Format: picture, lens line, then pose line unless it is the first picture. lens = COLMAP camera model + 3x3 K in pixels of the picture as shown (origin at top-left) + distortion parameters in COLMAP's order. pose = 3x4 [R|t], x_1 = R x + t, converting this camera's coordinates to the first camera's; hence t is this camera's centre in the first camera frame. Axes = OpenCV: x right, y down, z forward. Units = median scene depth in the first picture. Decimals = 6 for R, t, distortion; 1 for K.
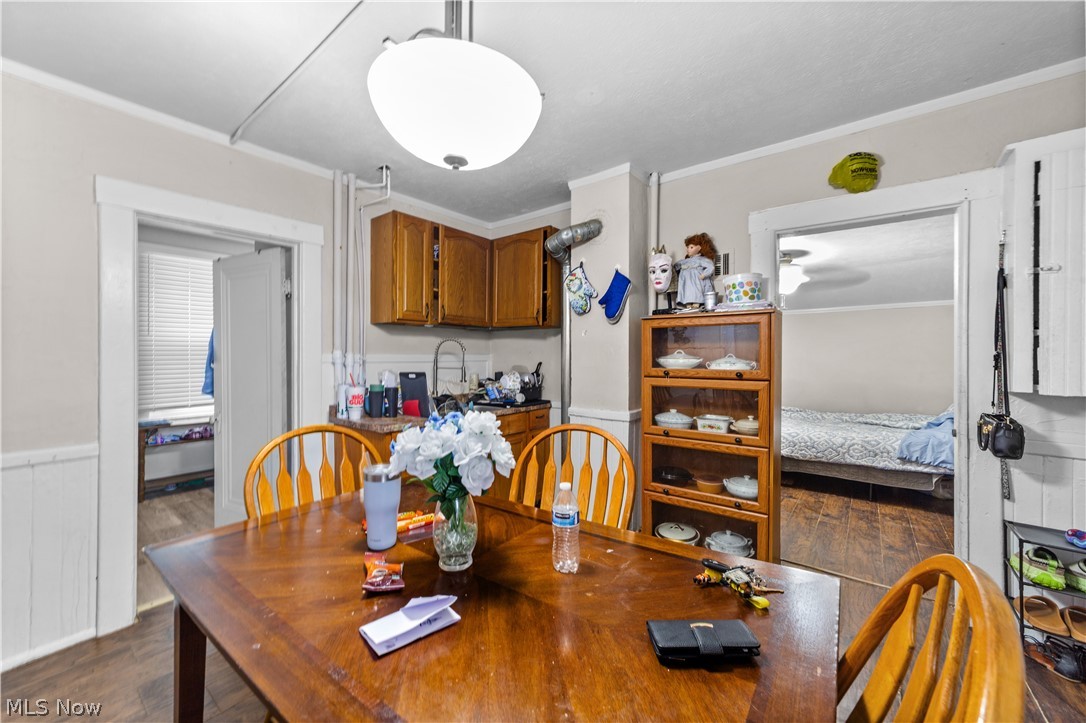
lens RADIAL K [[419.5, 0, 535.3], [0, 419.5, 358.0], [0, 0, 1]] dist [-0.002385, 0.000466]
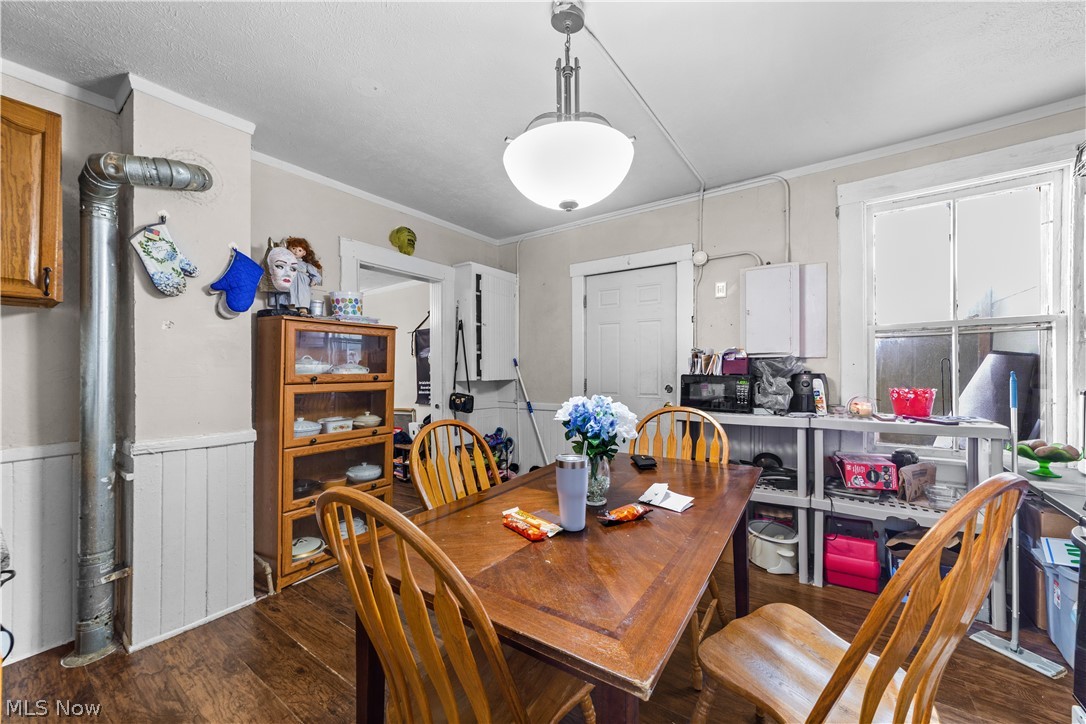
lens RADIAL K [[419.5, 0, 541.2], [0, 419.5, 366.1], [0, 0, 1]] dist [-0.002385, 0.000466]
pose [[-0.050449, -0.000238, 0.998727, -0.484375], [0.001076, 0.999999, 0.000293, 0.004746], [-0.998726, 0.001089, -0.050449, 0.378632]]
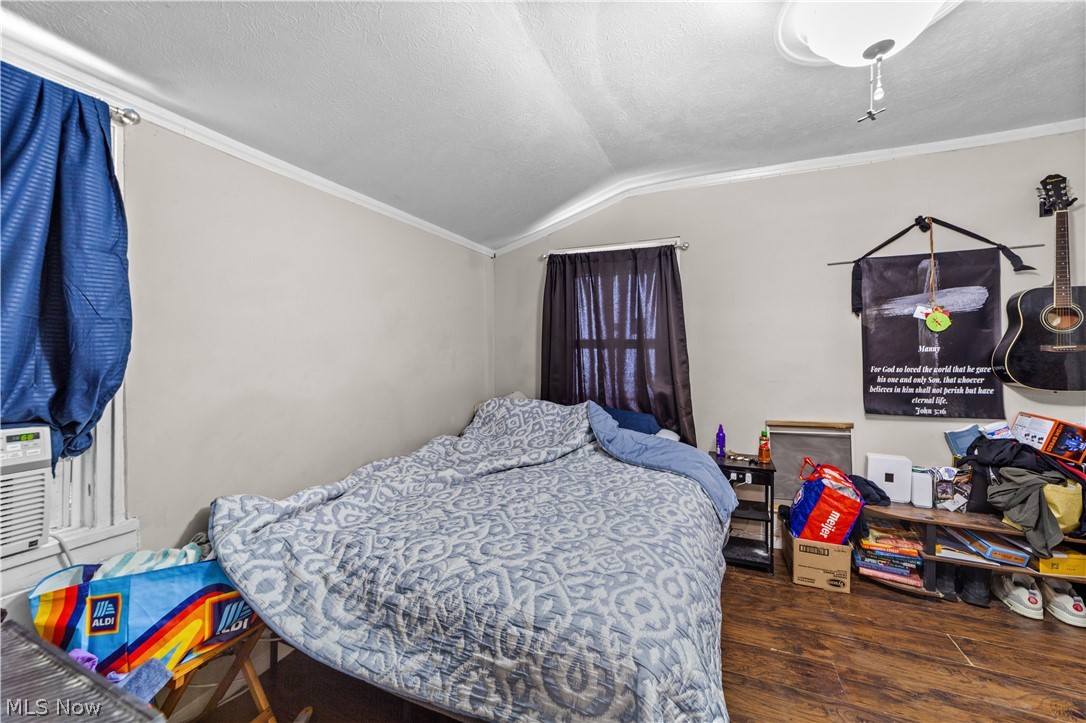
lens RADIAL K [[419.5, 0, 545.9], [0, 419.5, 345.8], [0, 0, 1]] dist [-0.002385, 0.000466]
pose [[-0.269201, 0.007742, 0.963053, 0.448425], [-0.004756, 0.999945, -0.009368, 0.031849], [-0.963072, -0.007102, -0.269149, 1.408242]]
